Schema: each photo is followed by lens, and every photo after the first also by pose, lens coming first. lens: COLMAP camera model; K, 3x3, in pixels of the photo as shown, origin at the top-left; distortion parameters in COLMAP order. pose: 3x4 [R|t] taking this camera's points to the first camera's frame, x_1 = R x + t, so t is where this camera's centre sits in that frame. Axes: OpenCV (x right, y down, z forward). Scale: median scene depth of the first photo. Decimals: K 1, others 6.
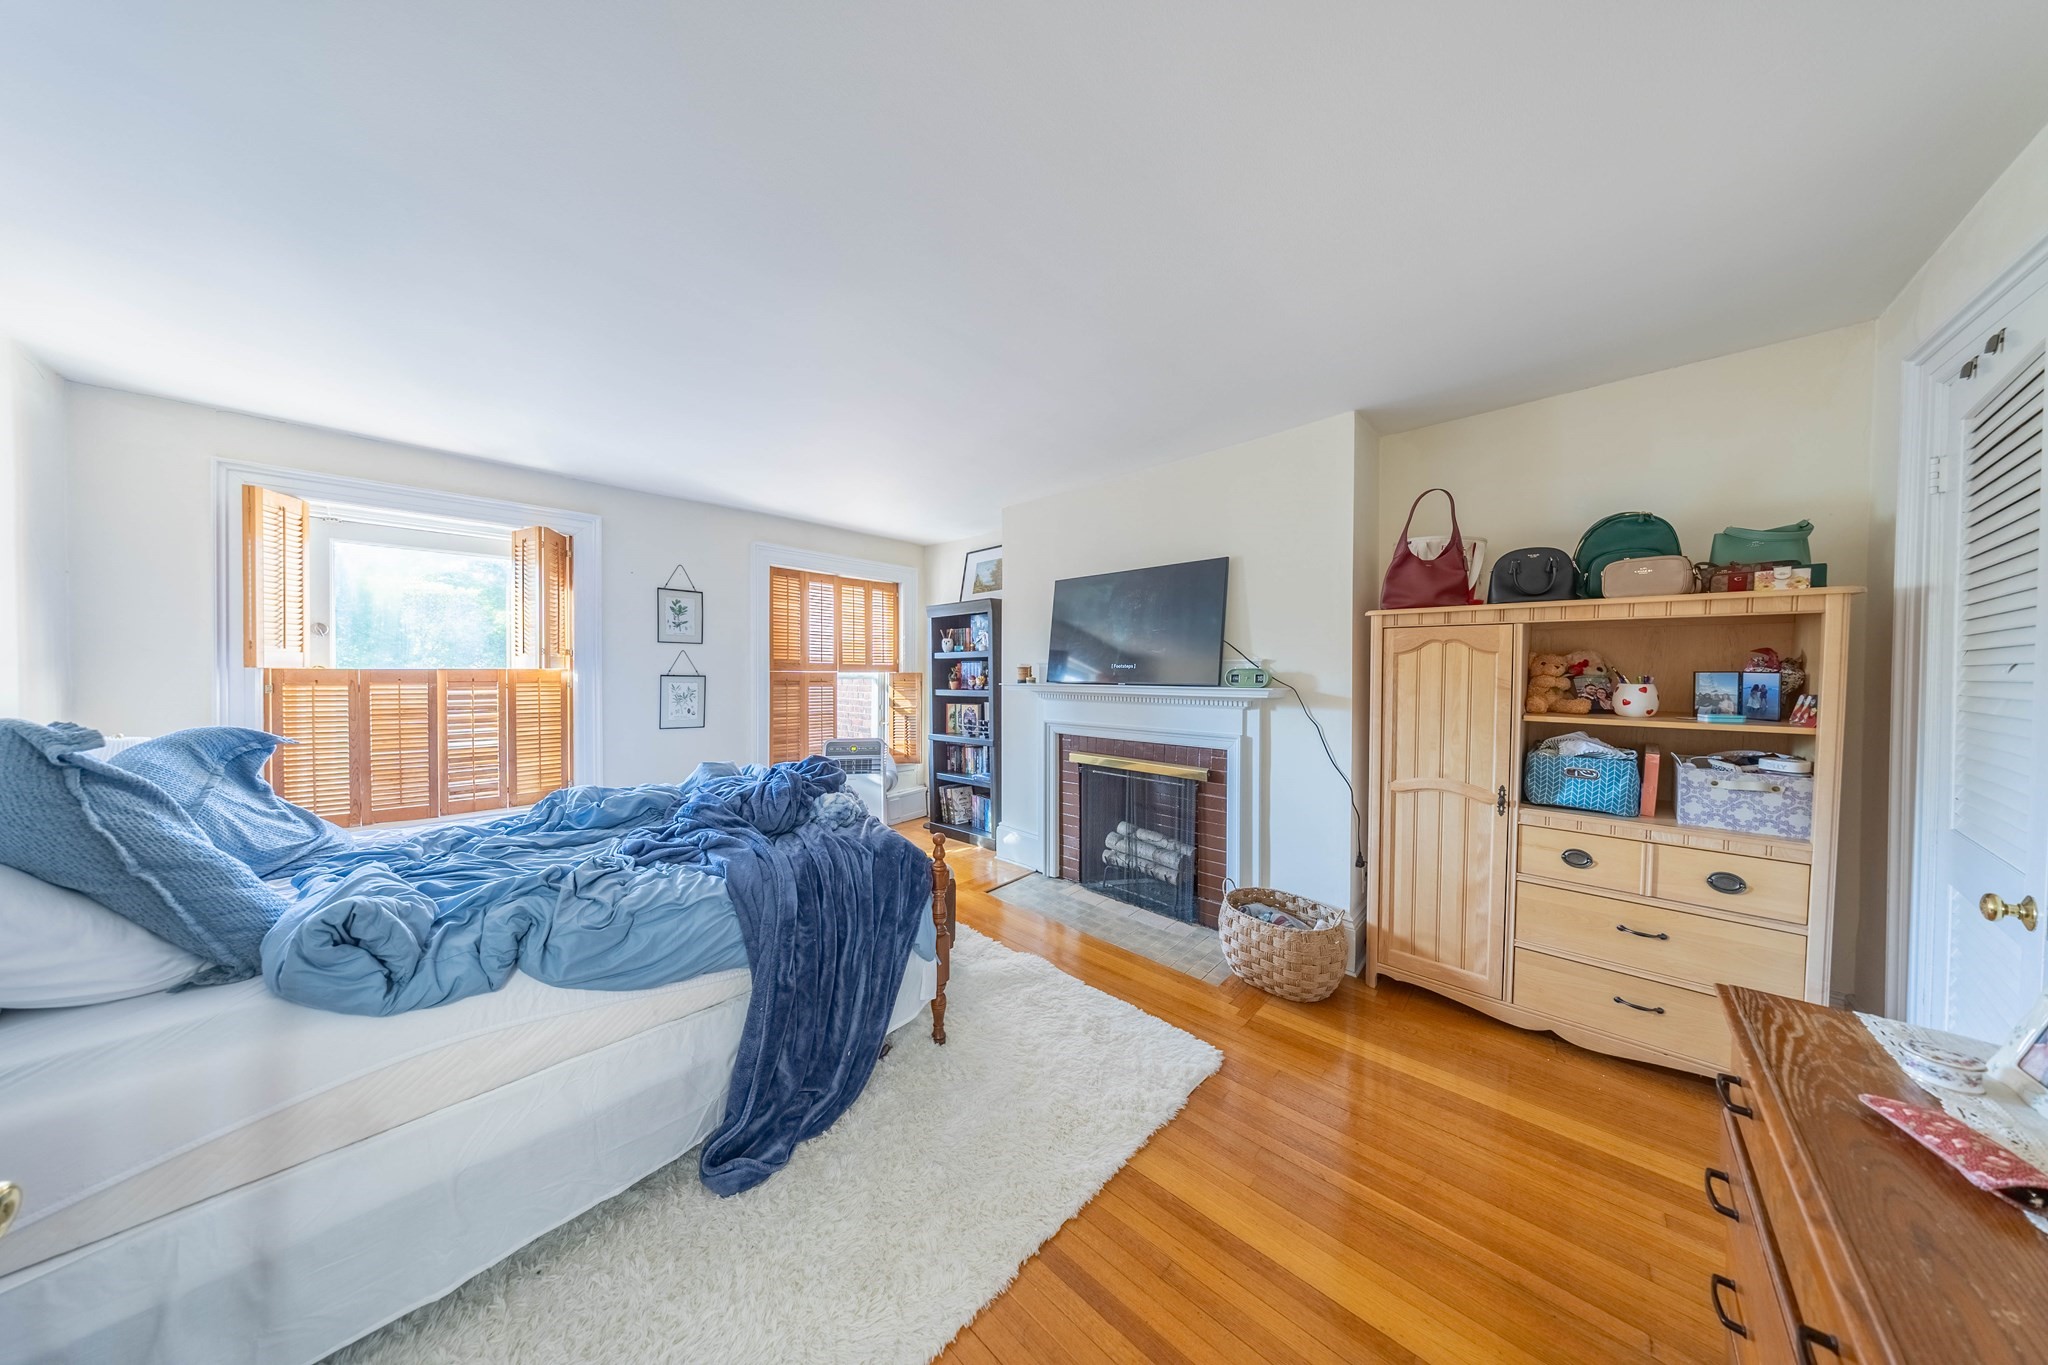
lens RADIAL K [[591.6, 0, 1027.3], [0, 591.6, 682.7], [0, 0, 1]] dist [-0.001861, -0.000074]
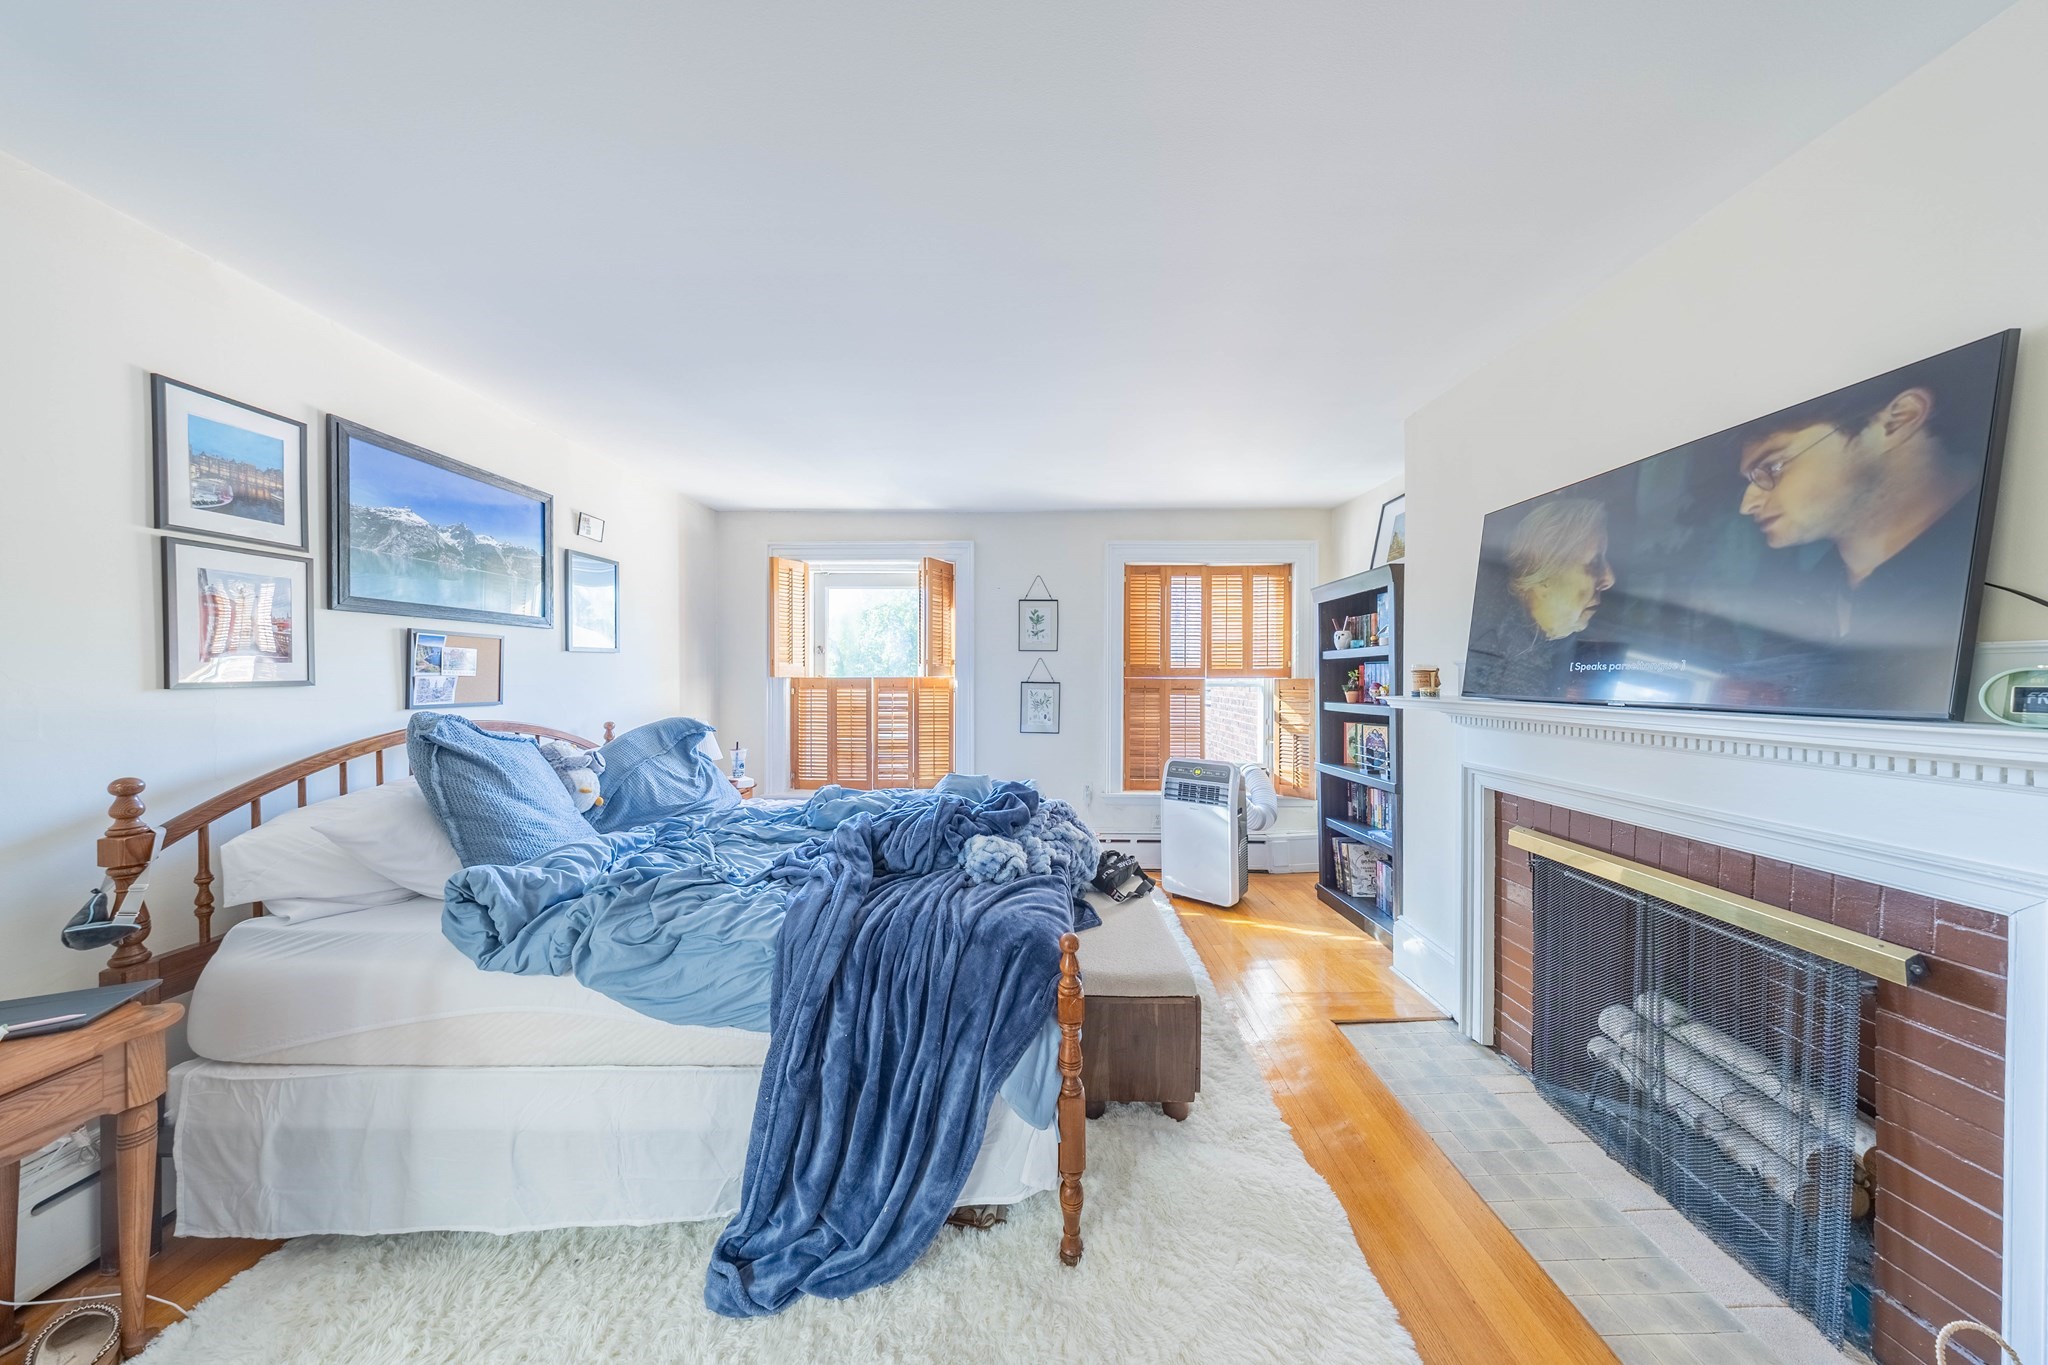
lens RADIAL K [[591.6, 0, 1027.3], [0, 591.6, 682.7], [0, 0, 1]] dist [-0.001861, -0.000074]
pose [[0.680787, 0.003497, -0.732473, 0.158232], [-0.008961, 0.999954, -0.003554, -0.007685], [0.732427, 0.008983, 0.680787, 0.288542]]
